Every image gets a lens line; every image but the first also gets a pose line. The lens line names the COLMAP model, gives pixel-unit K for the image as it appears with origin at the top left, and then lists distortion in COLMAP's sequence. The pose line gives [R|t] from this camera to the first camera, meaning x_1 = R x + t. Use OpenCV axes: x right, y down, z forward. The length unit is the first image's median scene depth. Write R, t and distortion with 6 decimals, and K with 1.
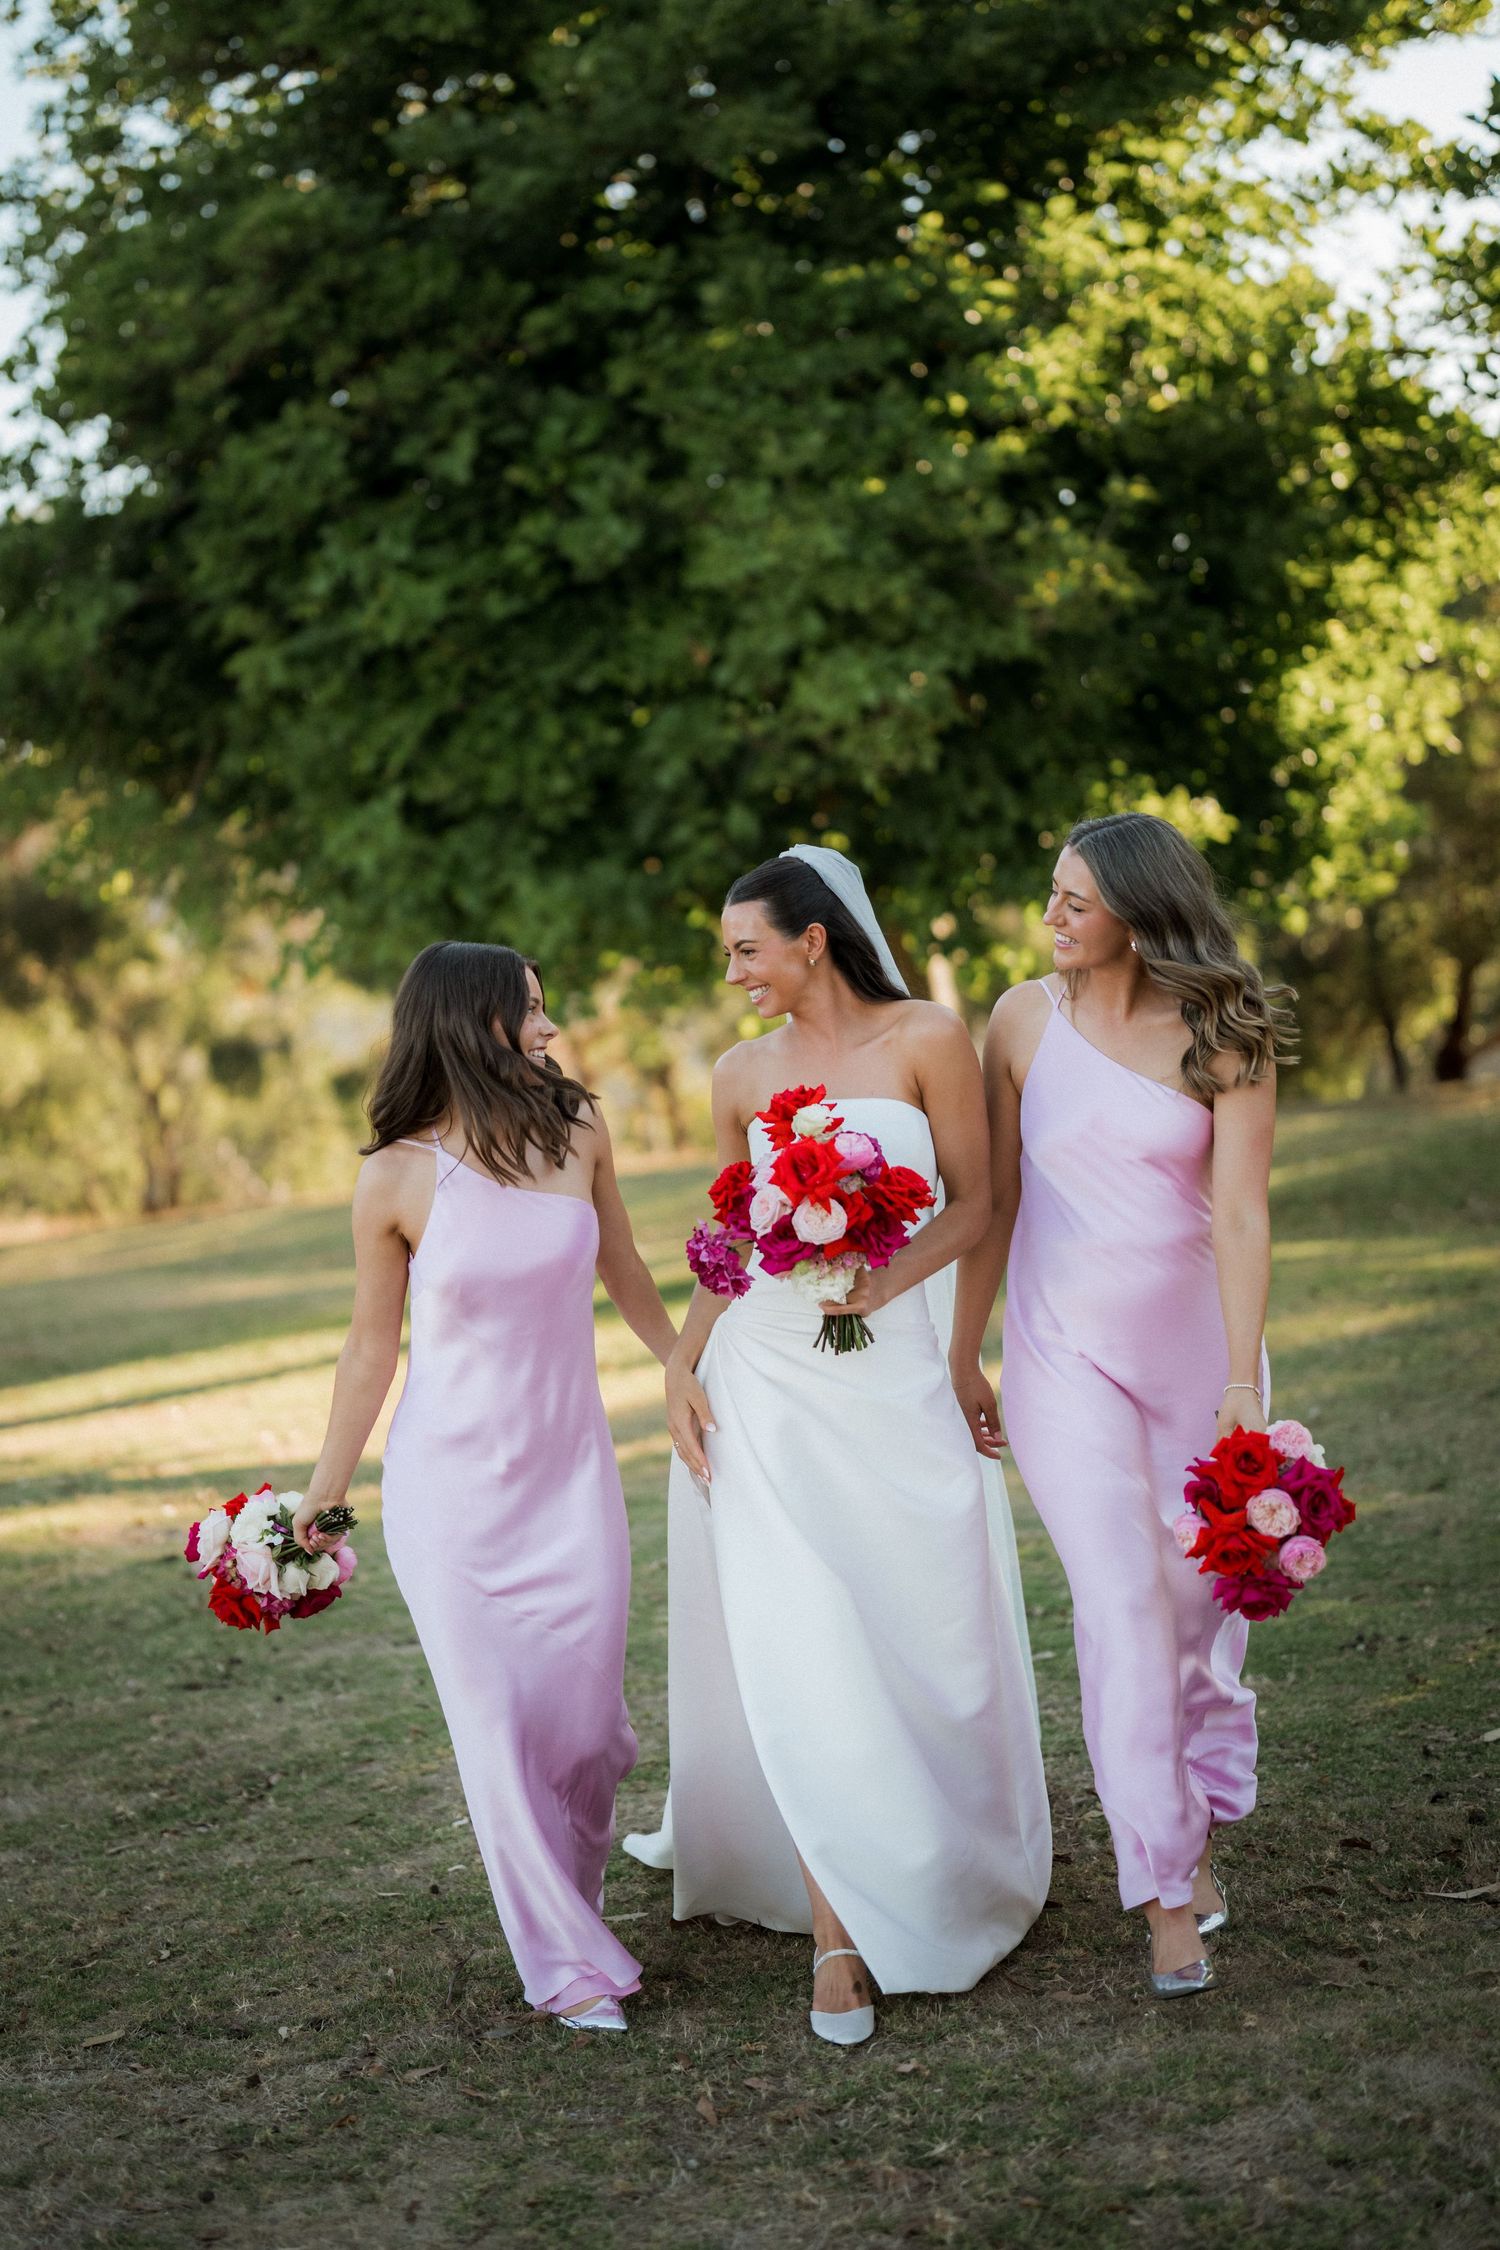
lens RADIAL K [[3221.6, 0, 747.2], [0, 3221.6, 1131.5], [0, 0, 1]] dist [-0.081123, 0.000000]
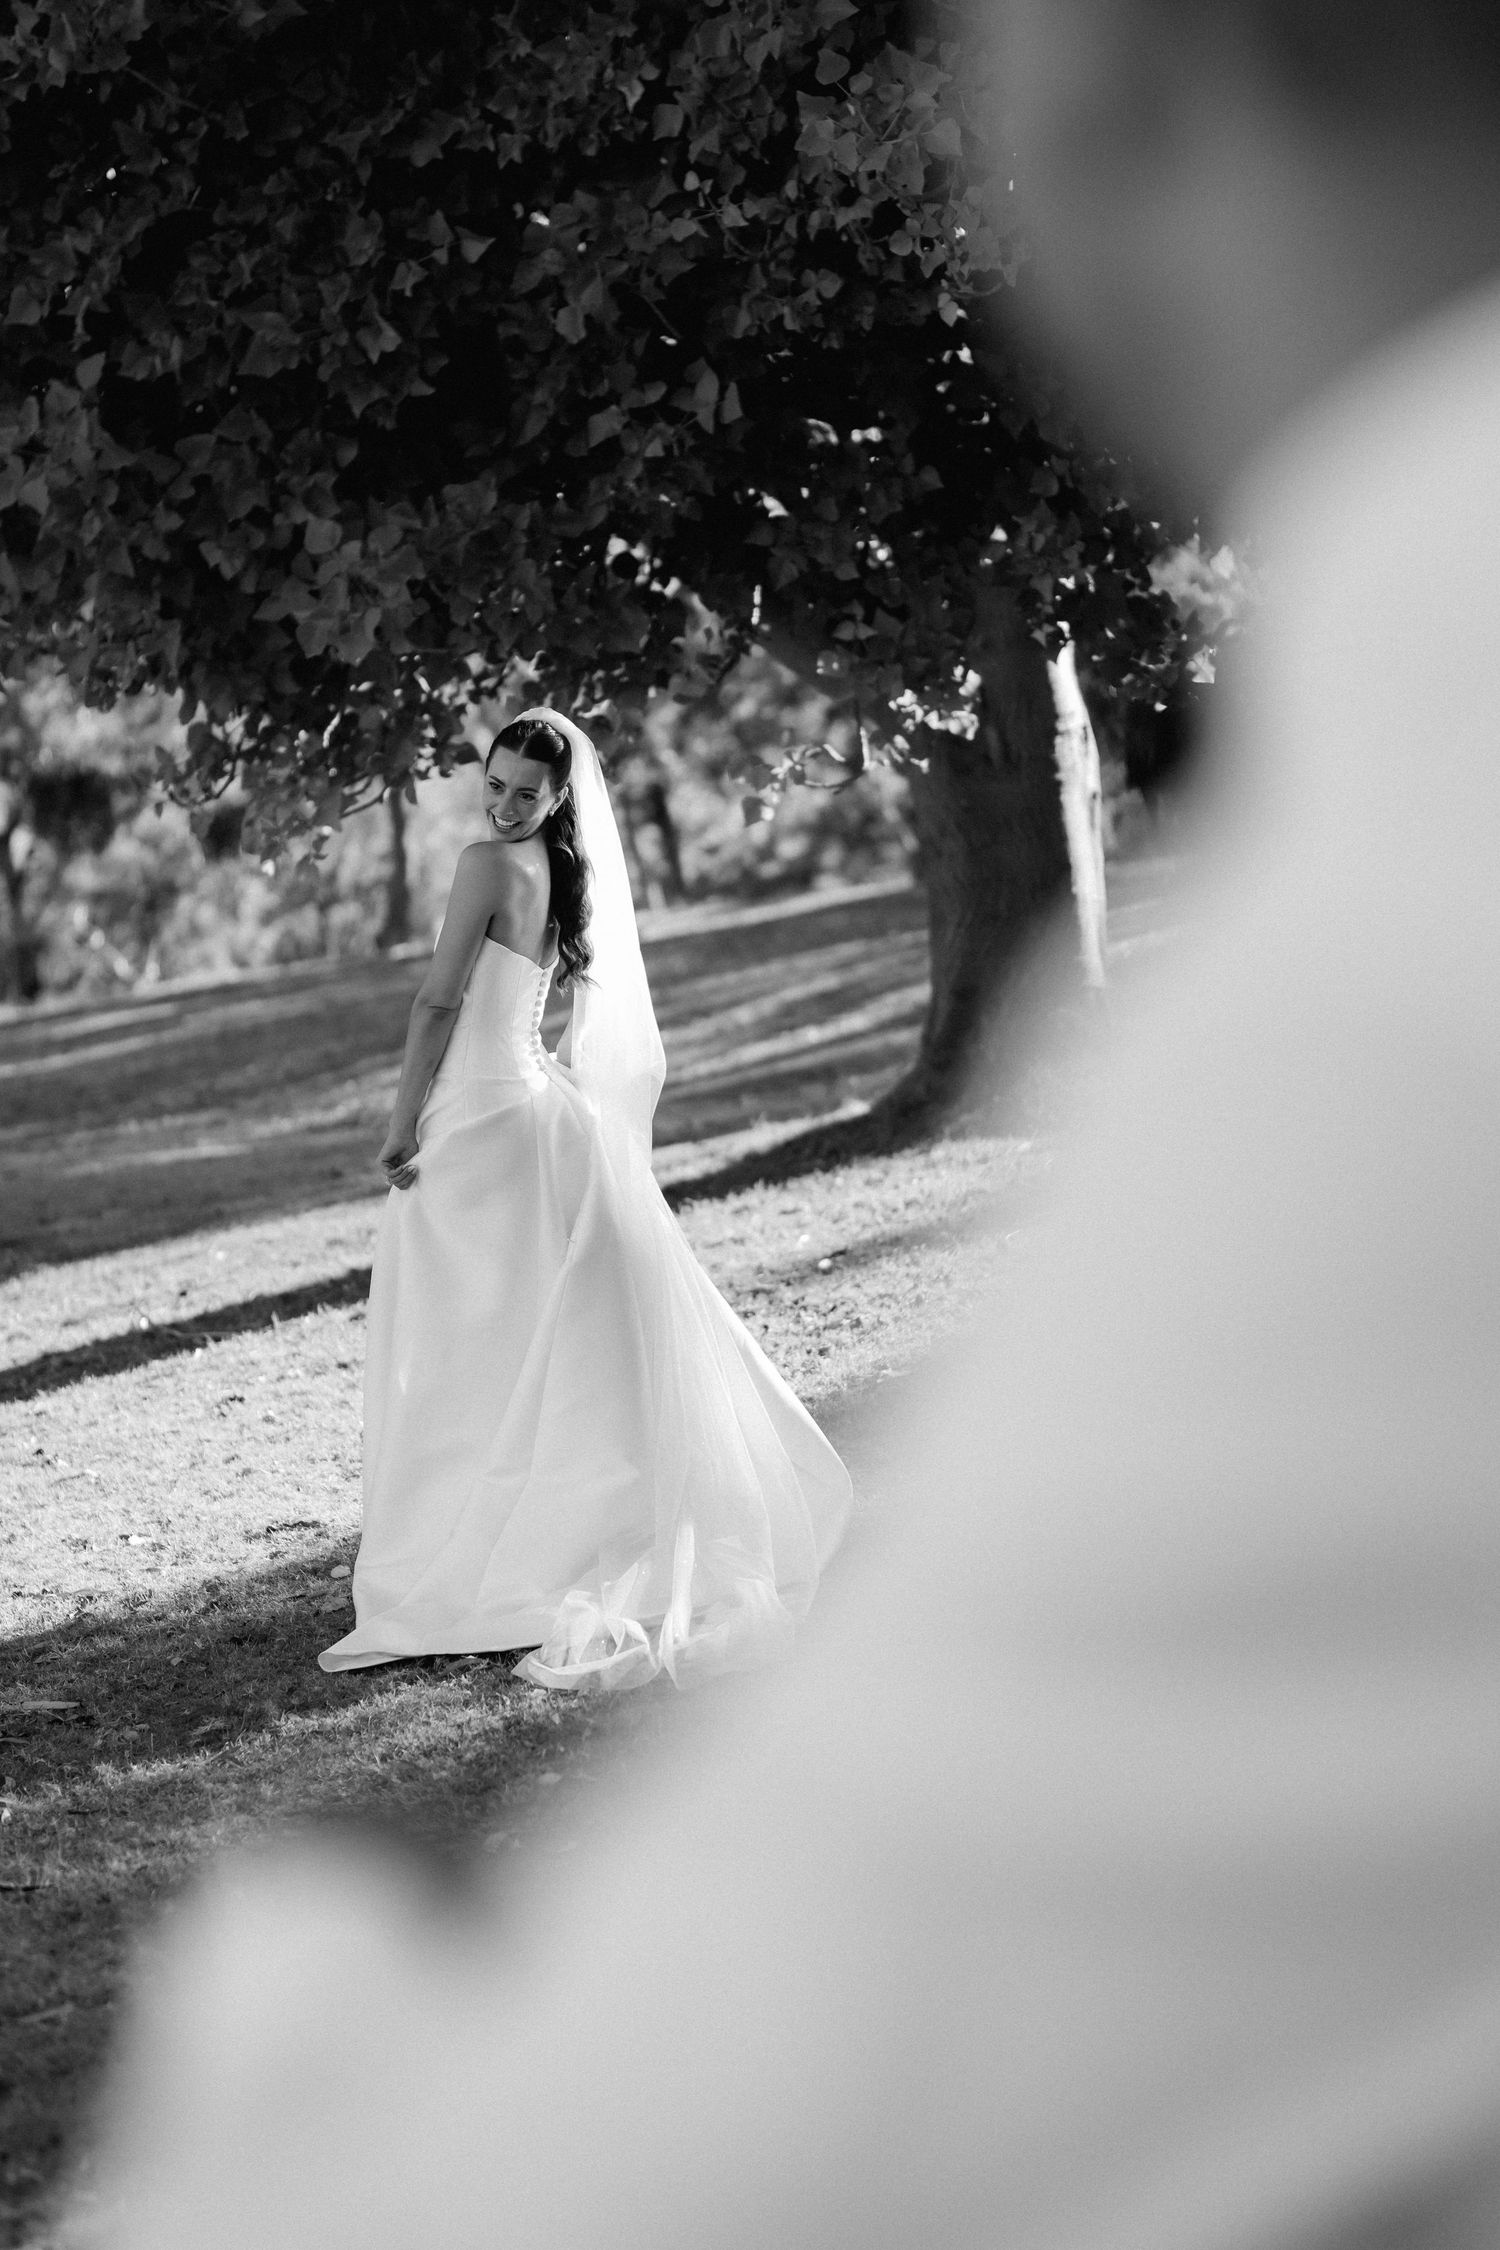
lens RADIAL K [[3221.6, 0, 757.3], [0, 3221.6, 1118.5], [0, 0, 1]] dist [-0.081123, 0.000000]
pose [[0.999606, -0.021033, -0.018584, 0.012928], [0.022726, 0.995109, 0.096138, -0.027556], [0.016471, -0.096522, 0.995195, 0.446467]]
